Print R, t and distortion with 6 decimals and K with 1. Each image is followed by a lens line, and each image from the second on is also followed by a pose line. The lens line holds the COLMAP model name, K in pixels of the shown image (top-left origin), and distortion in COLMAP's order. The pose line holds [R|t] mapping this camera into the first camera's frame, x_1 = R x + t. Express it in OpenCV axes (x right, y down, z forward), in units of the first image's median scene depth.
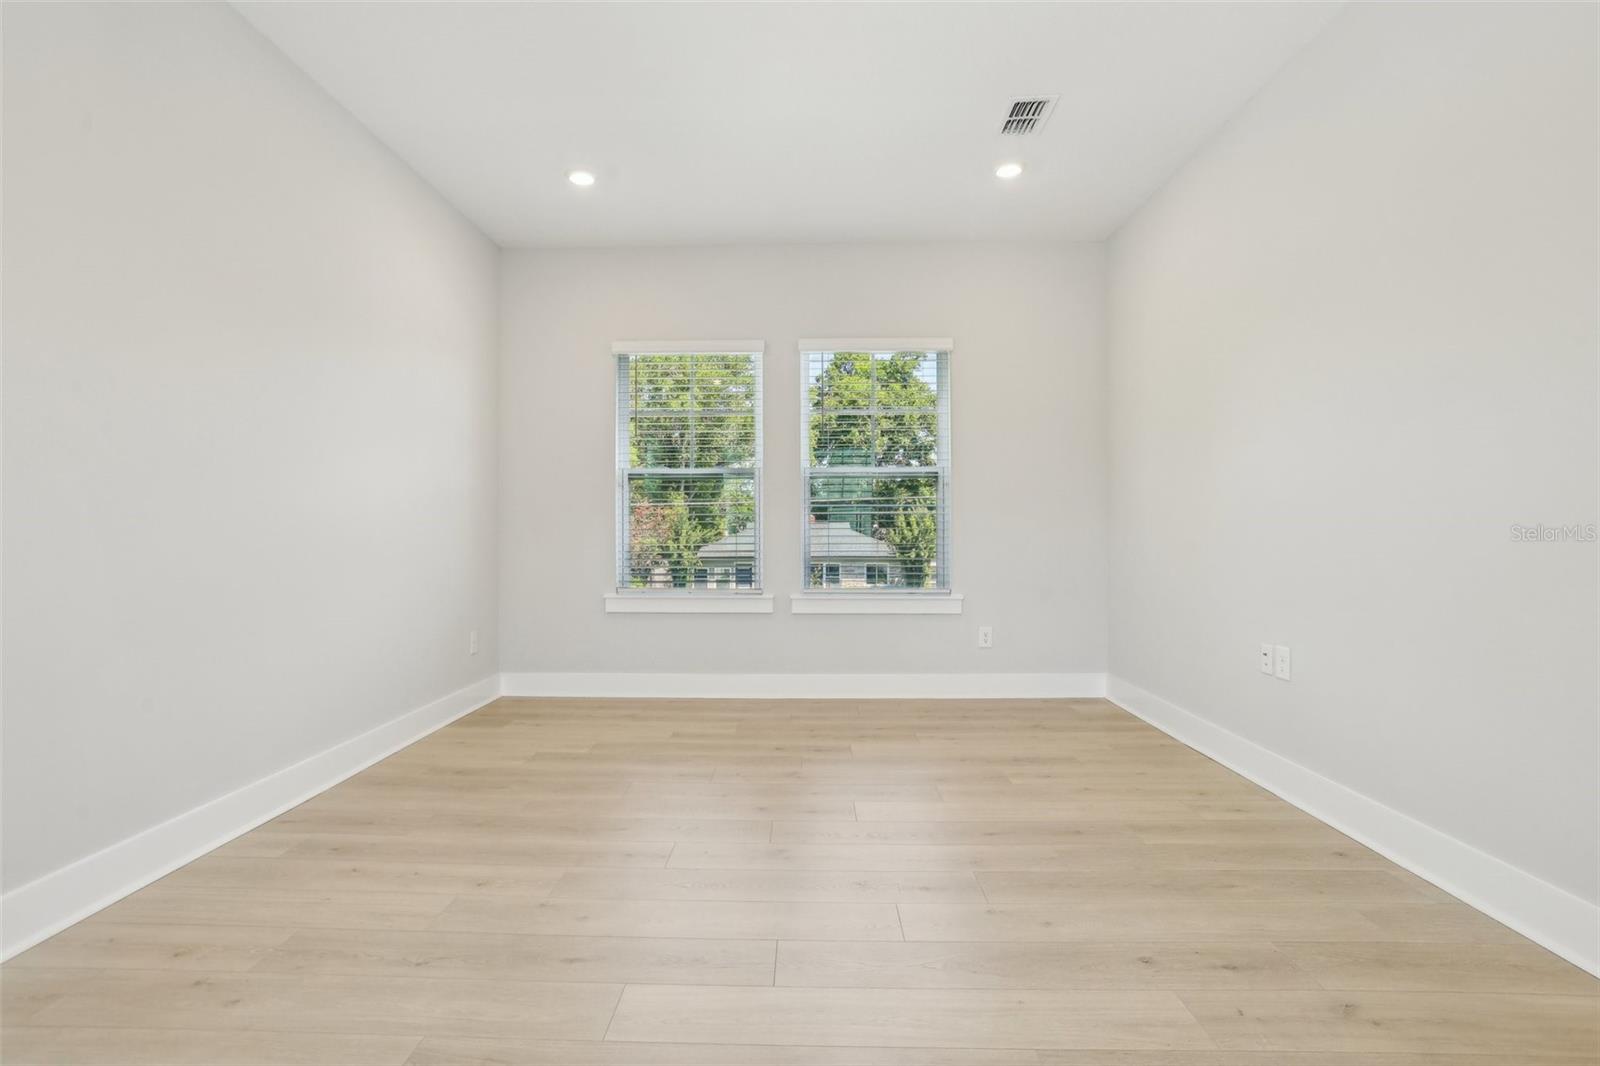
lens RADIAL K [[755.9, 0, 766.0], [0, 755.9, 529.9], [0, 0, 1]] dist [-0.047481, 0.025370]
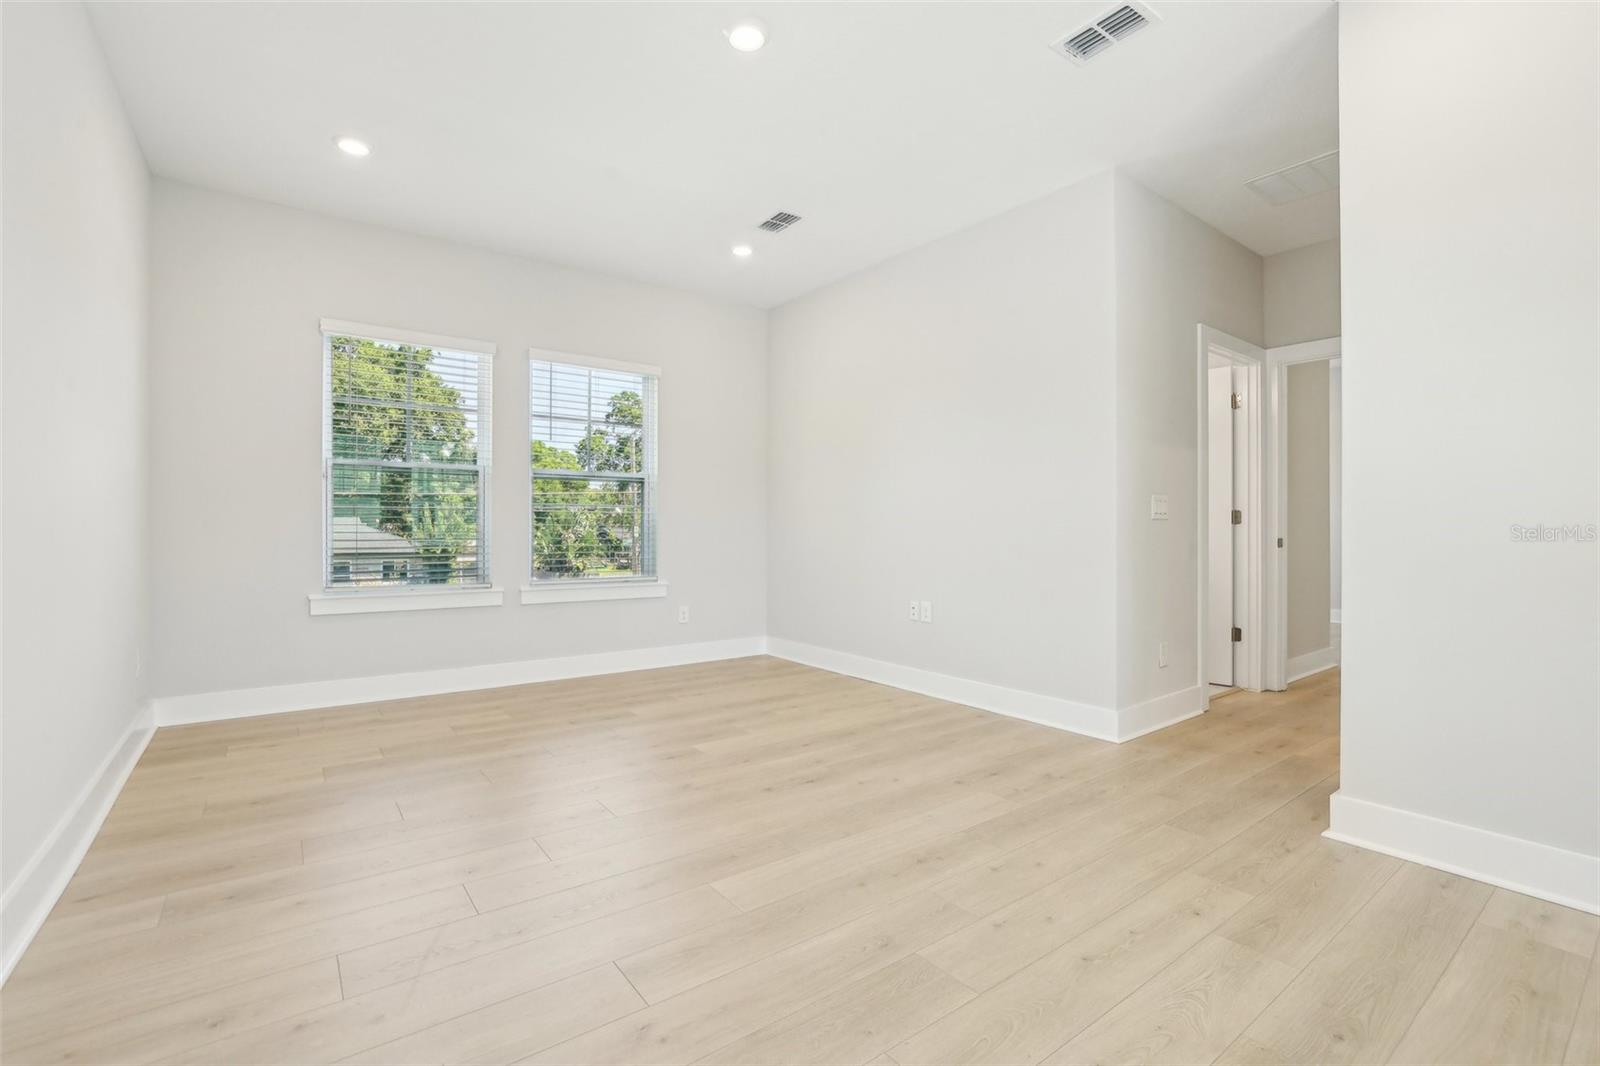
lens RADIAL K [[704.5, 0, 784.1], [0, 704.5, 529.7], [0, 0, 1]] dist [-0.049007, 0.021064]
pose [[0.789801, 0.004532, 0.613347, -0.292318], [-0.007386, 0.999970, 0.002123, 0.000145], [-0.613319, -0.006207, 0.789811, -0.006306]]
